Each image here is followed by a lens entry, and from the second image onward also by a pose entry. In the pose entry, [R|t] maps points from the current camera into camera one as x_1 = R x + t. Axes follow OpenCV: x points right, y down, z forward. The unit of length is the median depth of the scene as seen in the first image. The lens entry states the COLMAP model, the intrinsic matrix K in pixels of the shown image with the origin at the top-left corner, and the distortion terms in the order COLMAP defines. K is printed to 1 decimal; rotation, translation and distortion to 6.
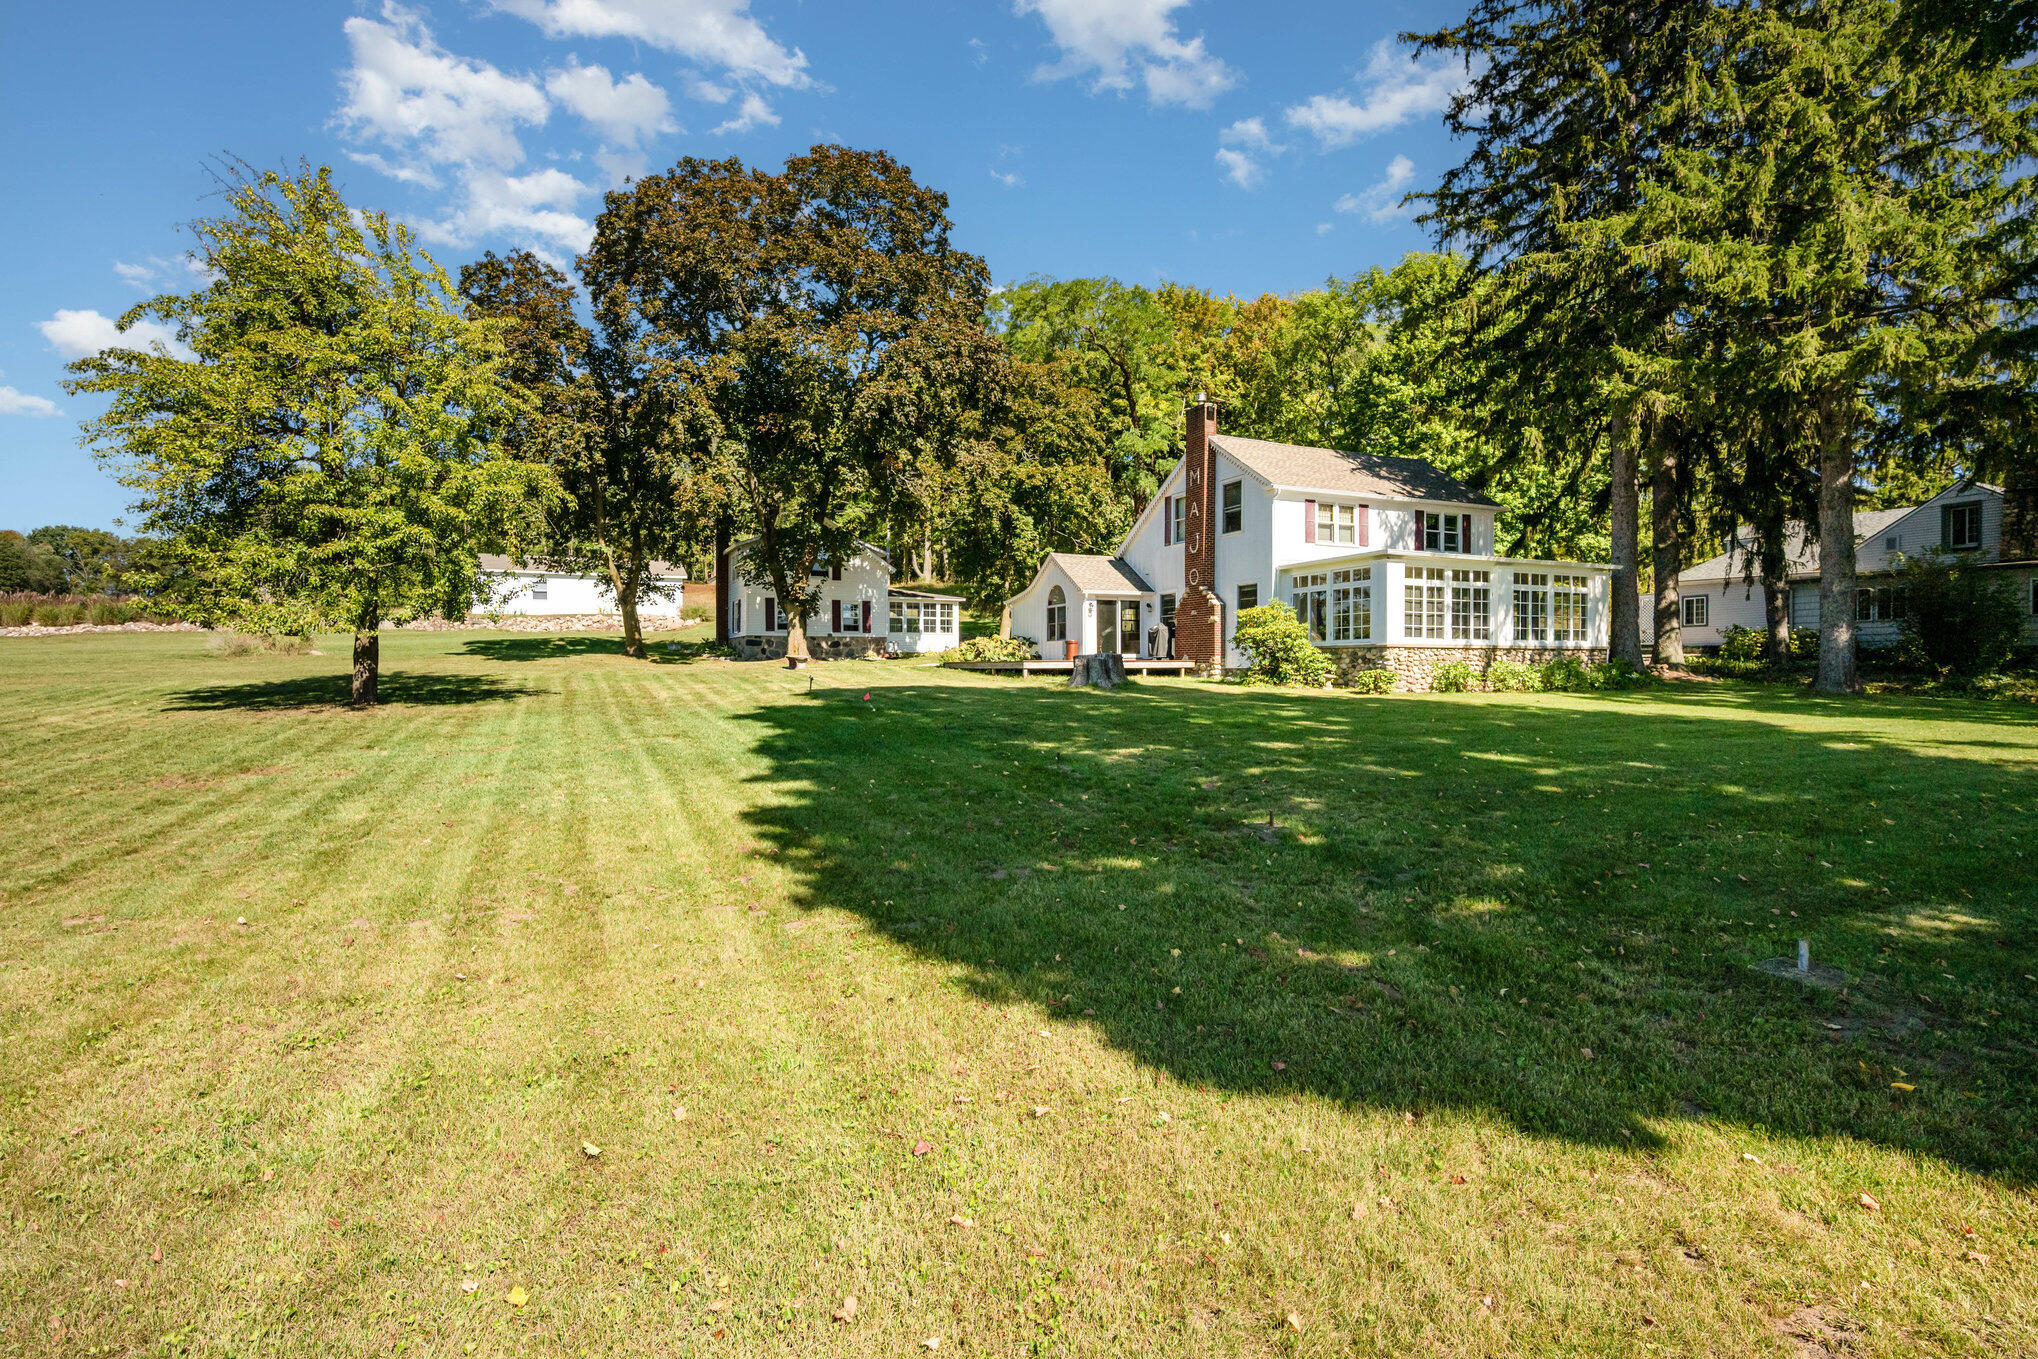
lens RADIAL K [[981.6, 0, 1020.2], [0, 981.6, 675.2], [0, 0, 1]] dist [-0.001183, 0.000168]
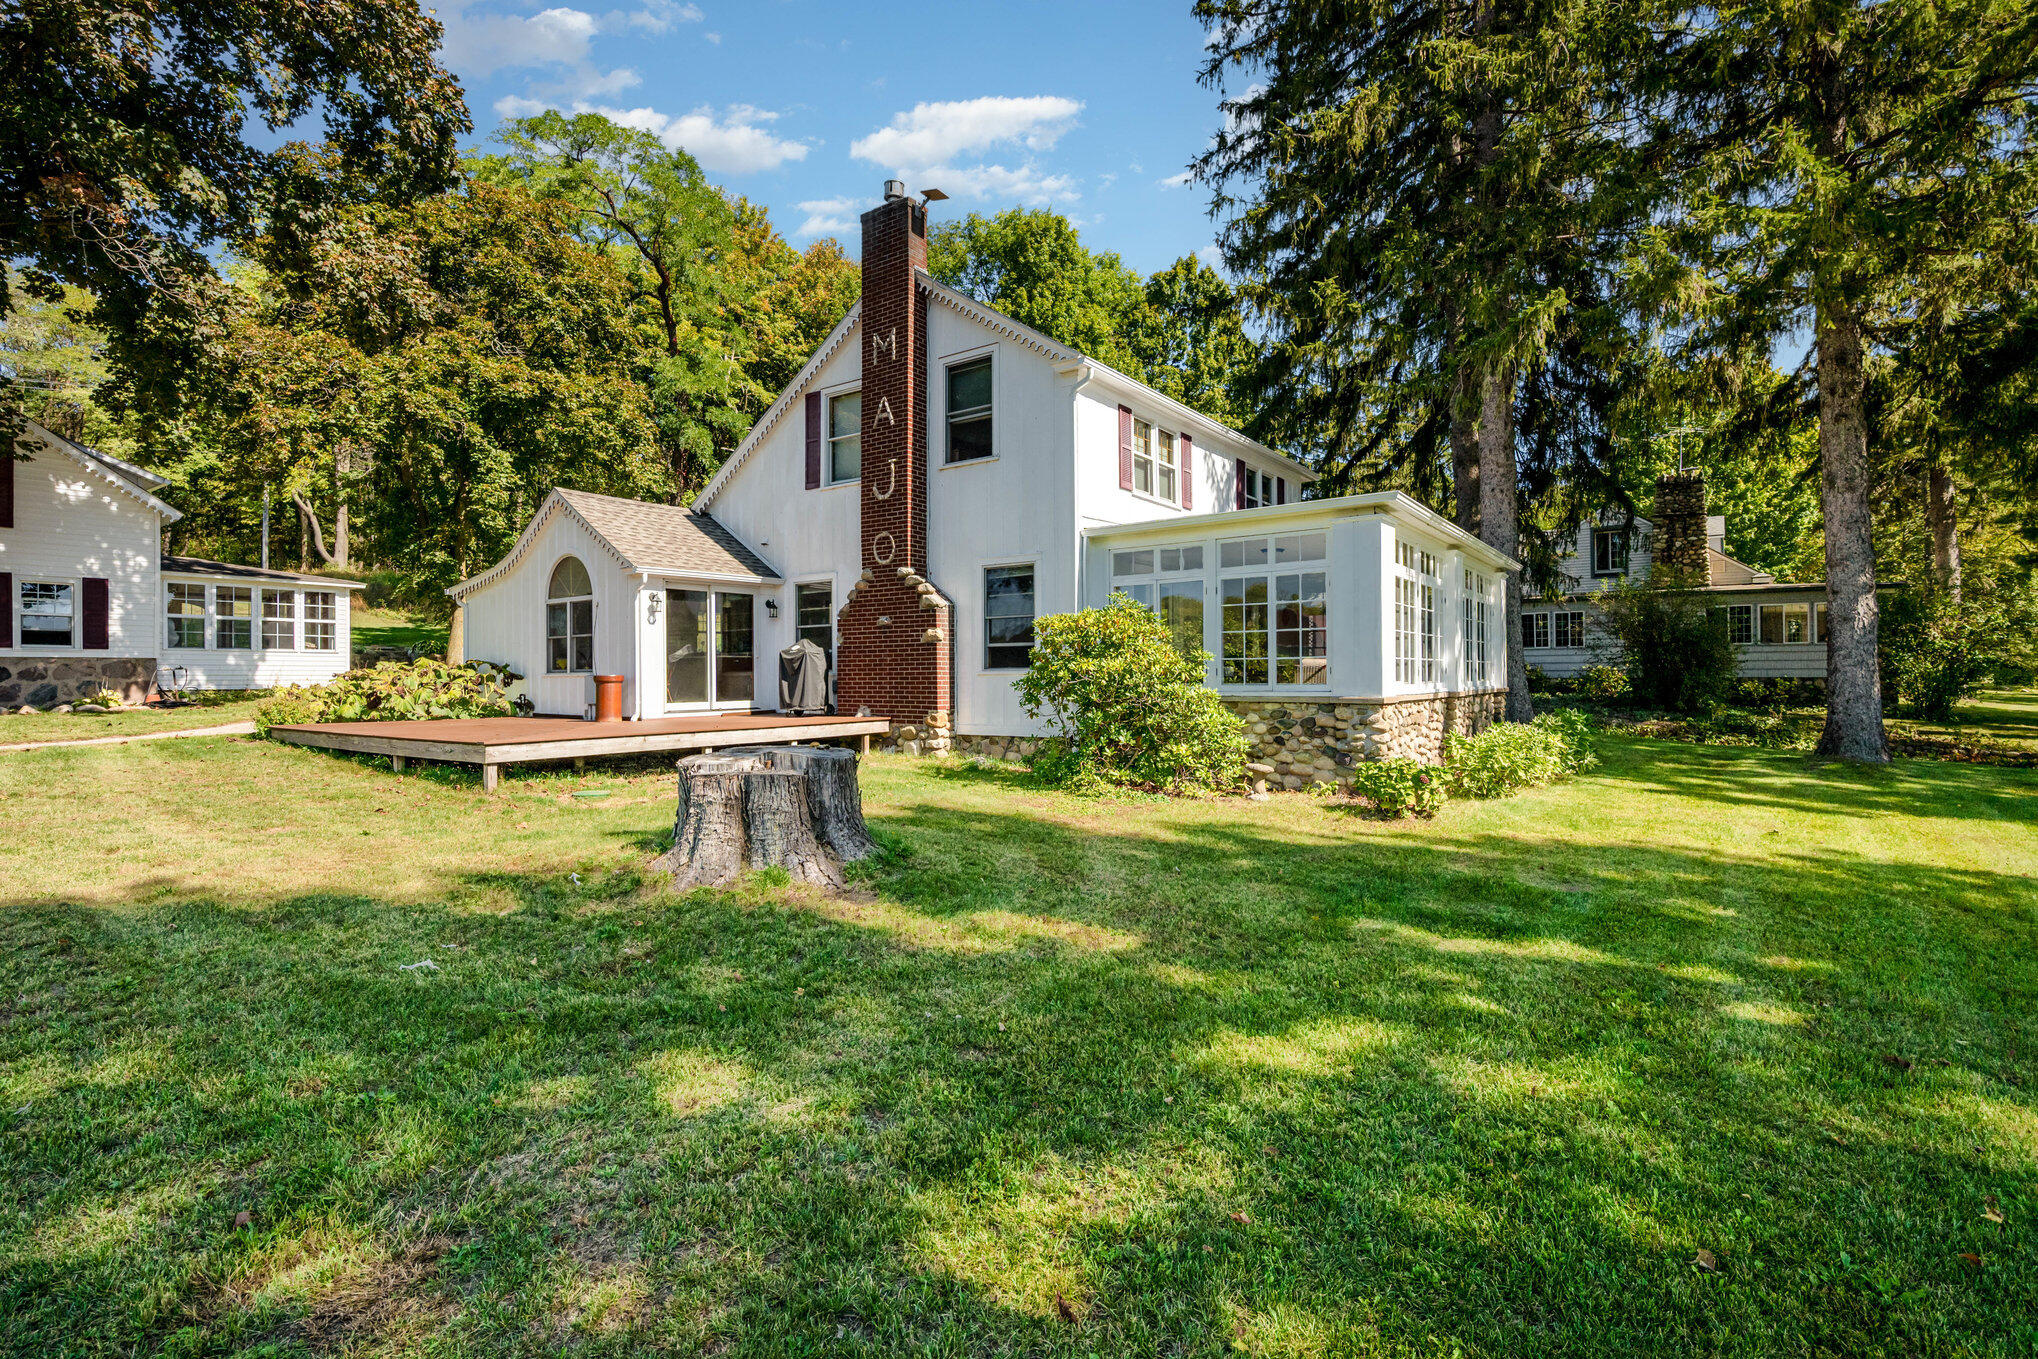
lens RADIAL K [[981.6, 0, 1028.9], [0, 981.6, 667.3], [0, 0, 1]] dist [-0.001183, 0.000168]
pose [[0.877620, 0.001584, 0.479354, 0.004166], [0.008056, 0.999805, -0.018052, -0.028244], [-0.479289, 0.019705, 0.877436, 0.487785]]
